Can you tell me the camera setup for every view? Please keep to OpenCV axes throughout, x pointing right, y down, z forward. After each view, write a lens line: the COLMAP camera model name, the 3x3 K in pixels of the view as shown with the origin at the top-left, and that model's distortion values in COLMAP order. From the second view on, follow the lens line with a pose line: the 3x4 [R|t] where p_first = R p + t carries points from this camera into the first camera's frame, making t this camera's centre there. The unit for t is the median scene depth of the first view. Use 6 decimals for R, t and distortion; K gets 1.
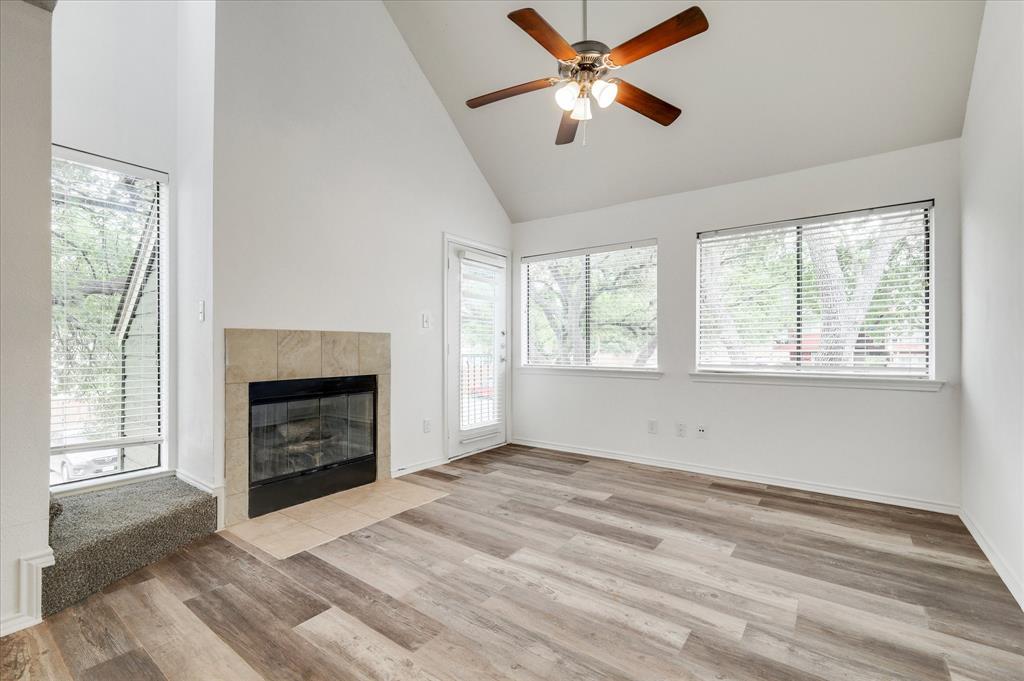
lens RADIAL K [[447.6, 0, 516.8], [0, 447.6, 340.2], [0, 0, 1]] dist [0.001982, 0.000095]
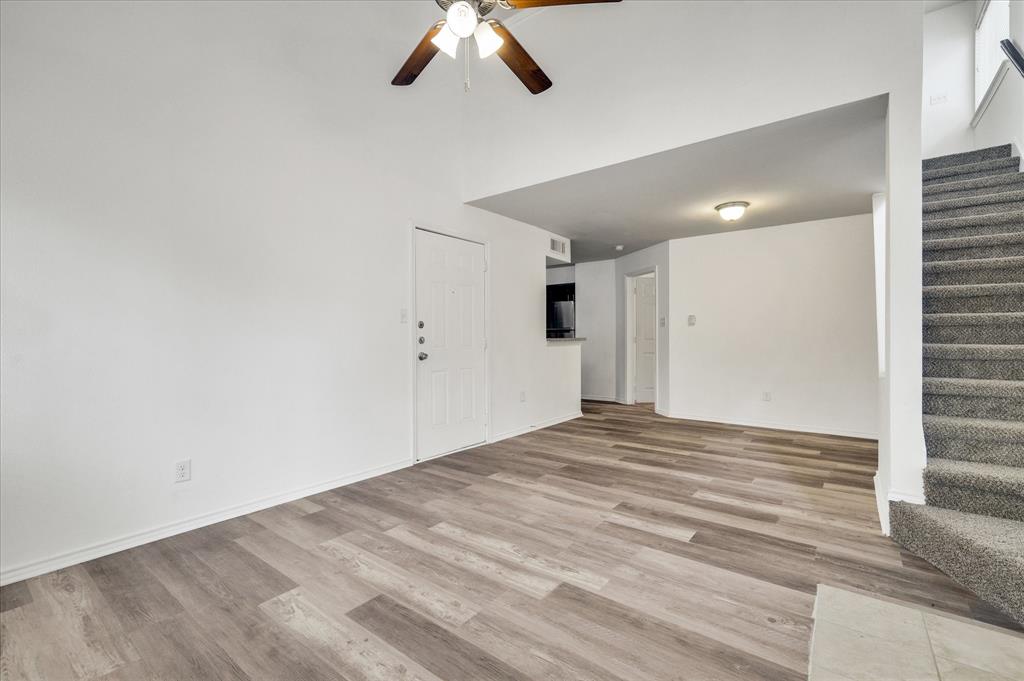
lens RADIAL K [[445.7, 0, 515.3], [0, 445.7, 336.7], [0, 0, 1]] dist [0.002417, 0.000605]
pose [[-0.999777, 0.002222, 0.021009, 0.039984], [0.002037, 0.999959, -0.008808, 0.011964], [-0.021028, -0.008764, -0.999740, 1.603949]]
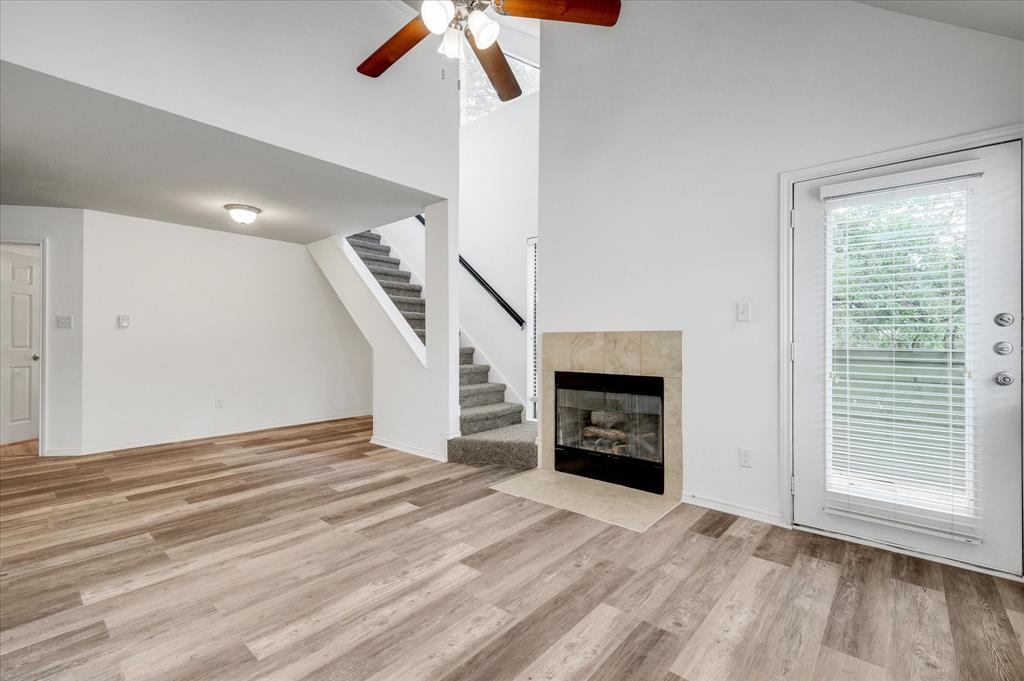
lens RADIAL K [[445.7, 0, 515.3], [0, 445.7, 336.7], [0, 0, 1]] dist [0.002417, 0.000605]
pose [[-0.080632, -0.009871, -0.996695, 0.810556], [0.008415, 0.999909, -0.010584, 0.002435], [0.996708, -0.009241, -0.080542, 1.029905]]
